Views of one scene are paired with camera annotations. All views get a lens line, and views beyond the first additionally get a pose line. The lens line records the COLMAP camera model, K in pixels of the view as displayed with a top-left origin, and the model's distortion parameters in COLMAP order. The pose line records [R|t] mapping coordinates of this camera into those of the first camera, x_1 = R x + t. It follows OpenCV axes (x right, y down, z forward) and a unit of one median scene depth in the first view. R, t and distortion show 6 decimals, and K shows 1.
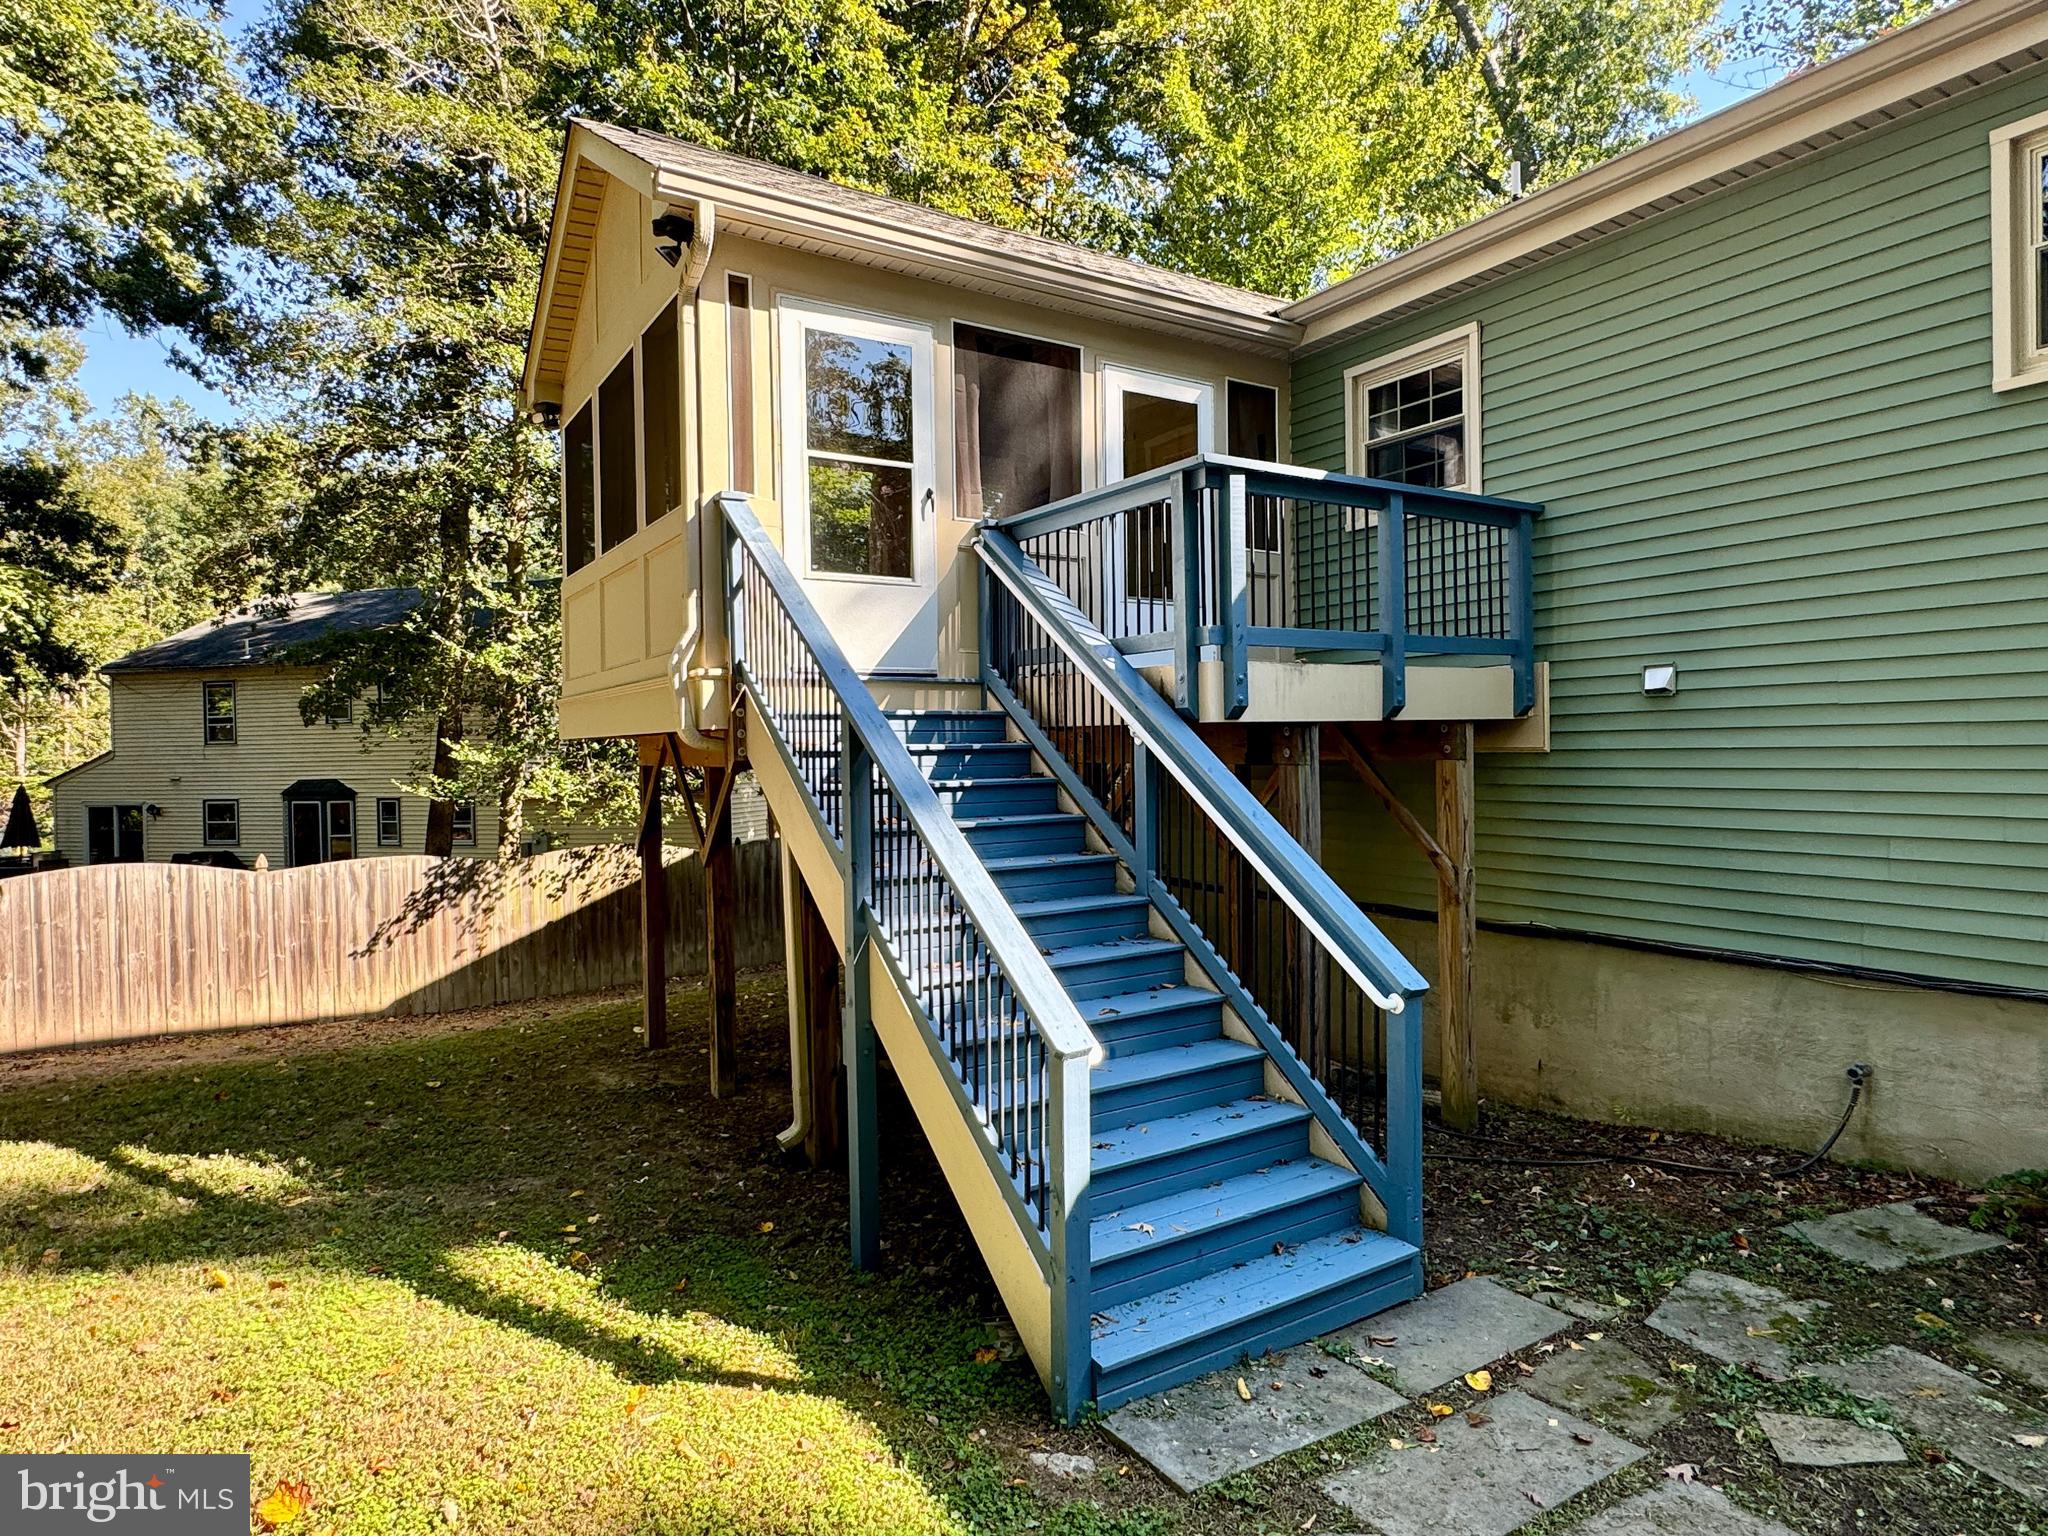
lens RADIAL K [[1153.4, 0, 1023.0], [0, 1153.4, 767.7], [0, 0, 1]] dist [-0.000853, -0.000308]
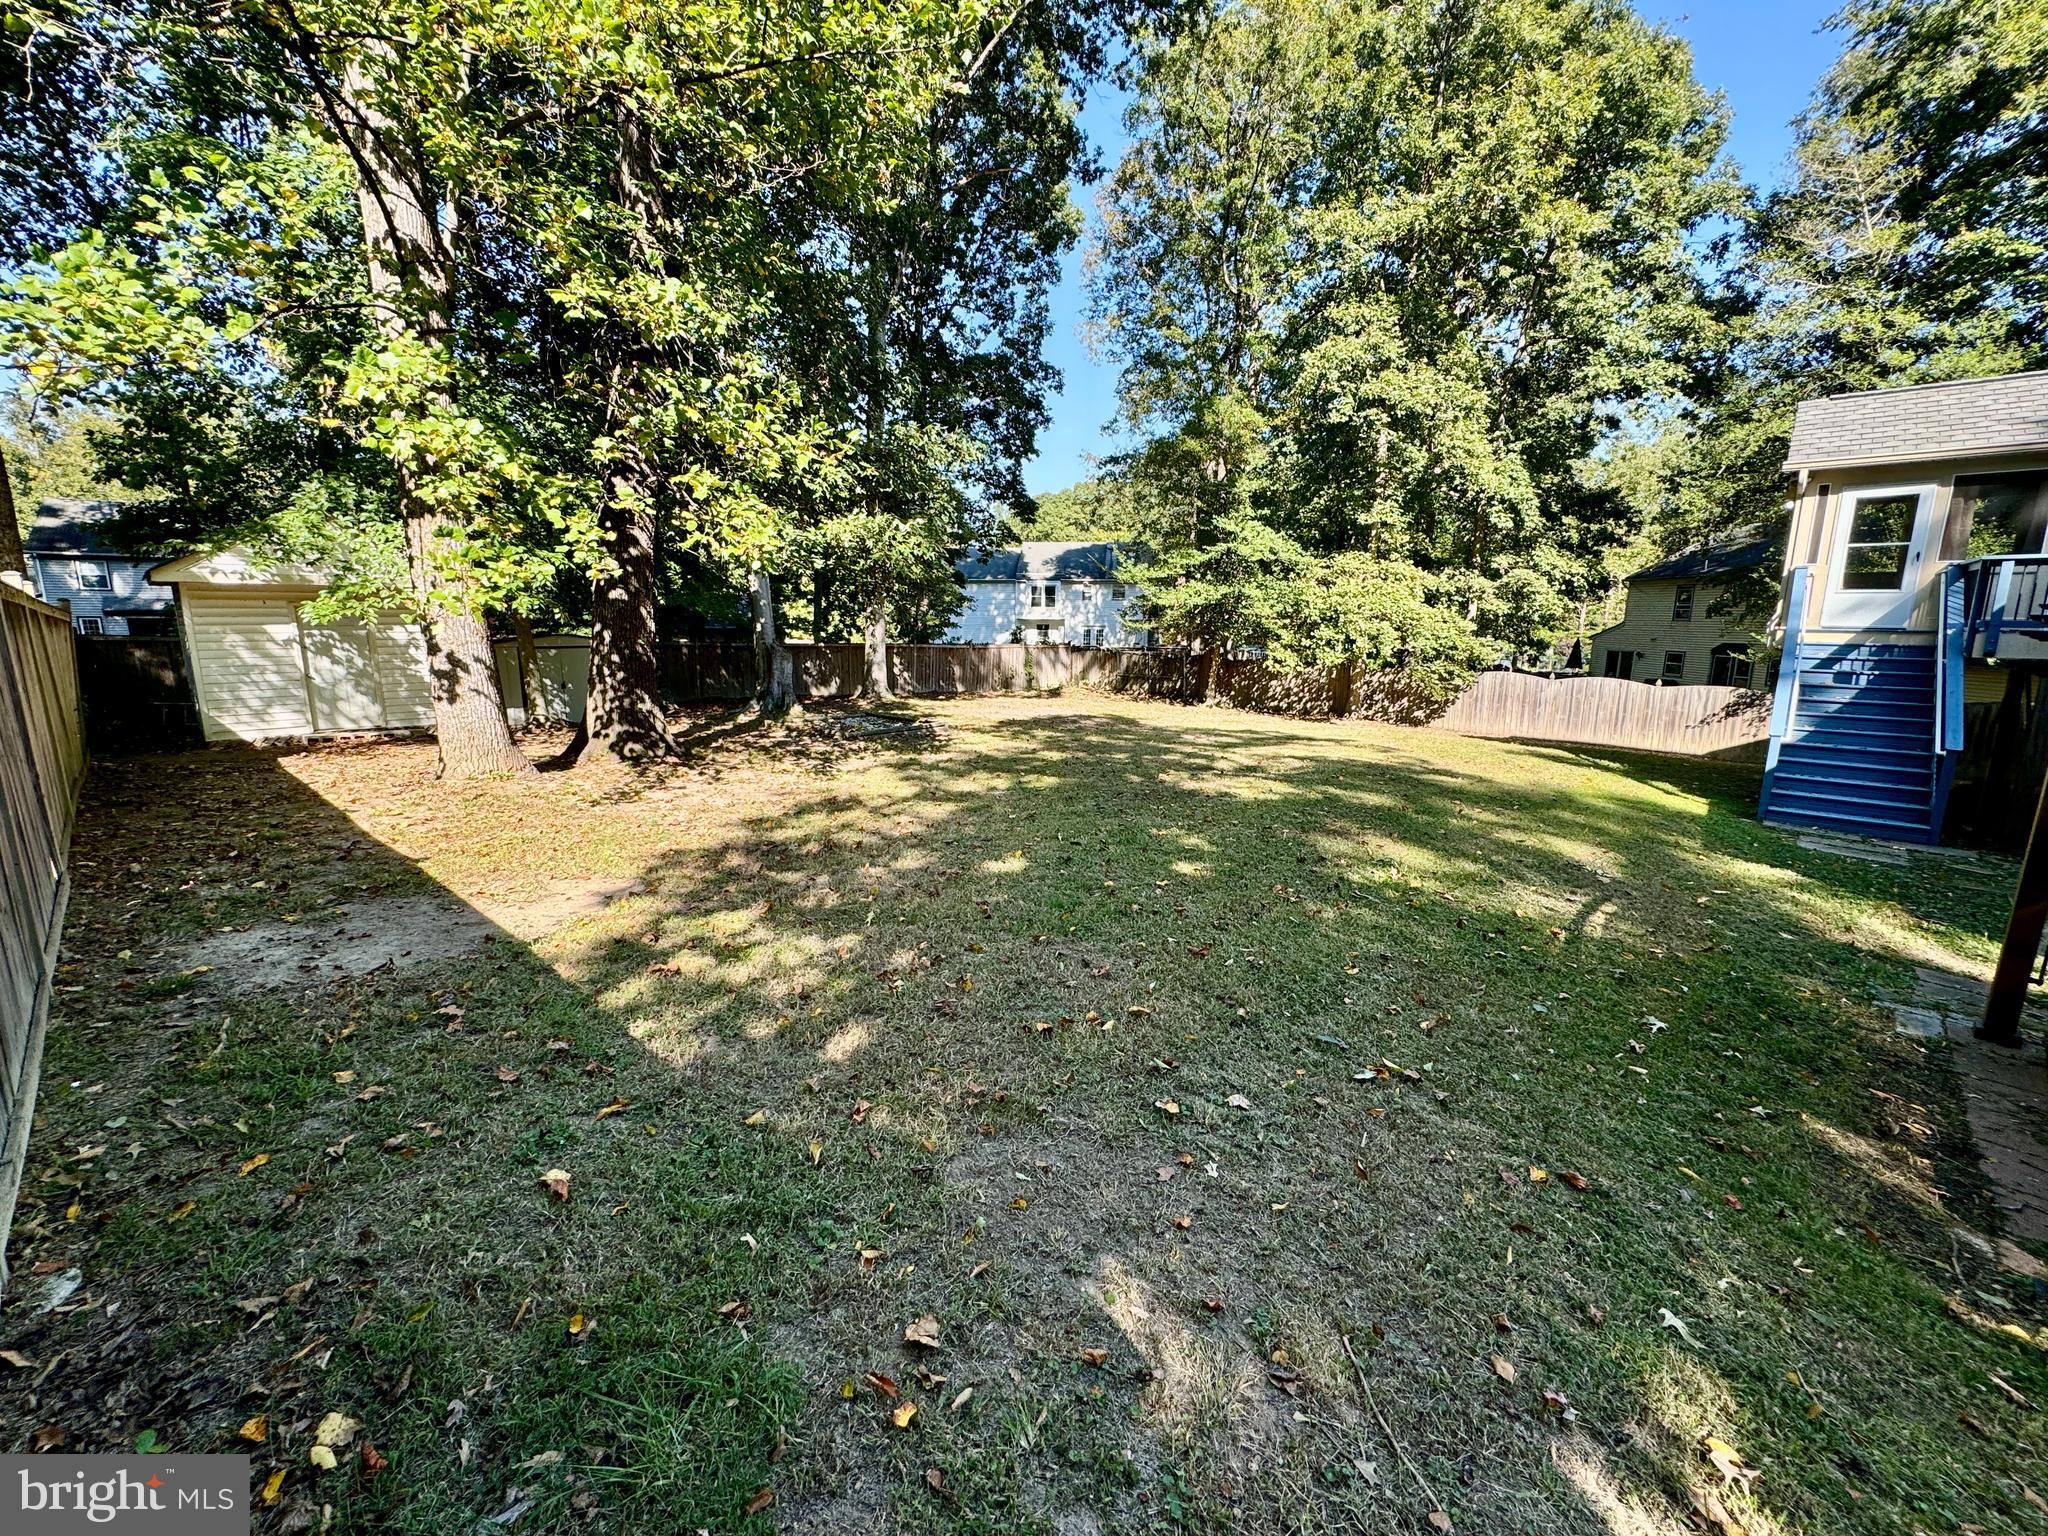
lens RADIAL K [[819.9, 0, 1025.7], [0, 819.9, 768.2], [0, 0, 1]] dist [0.000051, -0.000395]
pose [[0.260351, 0.194776, -0.945664, 0.374810], [-0.018569, 0.980269, 0.196792, -0.031852], [0.965335, -0.033675, 0.258831, -0.418176]]
